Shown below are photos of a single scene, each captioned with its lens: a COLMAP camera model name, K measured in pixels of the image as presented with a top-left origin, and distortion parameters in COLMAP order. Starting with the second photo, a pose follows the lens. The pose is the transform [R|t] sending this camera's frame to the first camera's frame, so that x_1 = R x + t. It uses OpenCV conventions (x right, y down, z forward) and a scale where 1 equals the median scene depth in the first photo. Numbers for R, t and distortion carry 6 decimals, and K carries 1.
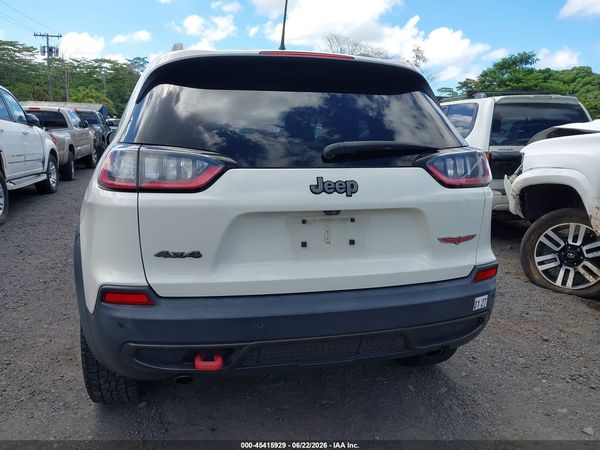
lens RADIAL K [[484.2, 0, 295.0], [0, 484.2, 228.8], [0, 0, 1]] dist [0.082717, -0.121360]
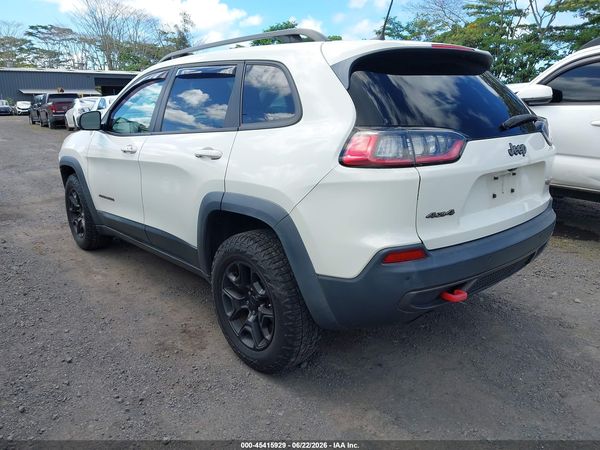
lens RADIAL K [[484.2, 0, 295.0], [0, 484.2, 228.8], [0, 0, 1]] dist [0.082717, -0.121360]
pose [[0.902865, -0.142250, 0.405709, -1.075729], [0.115949, 0.989275, 0.088827, -0.062957], [-0.413994, -0.033157, 0.909676, 0.023481]]
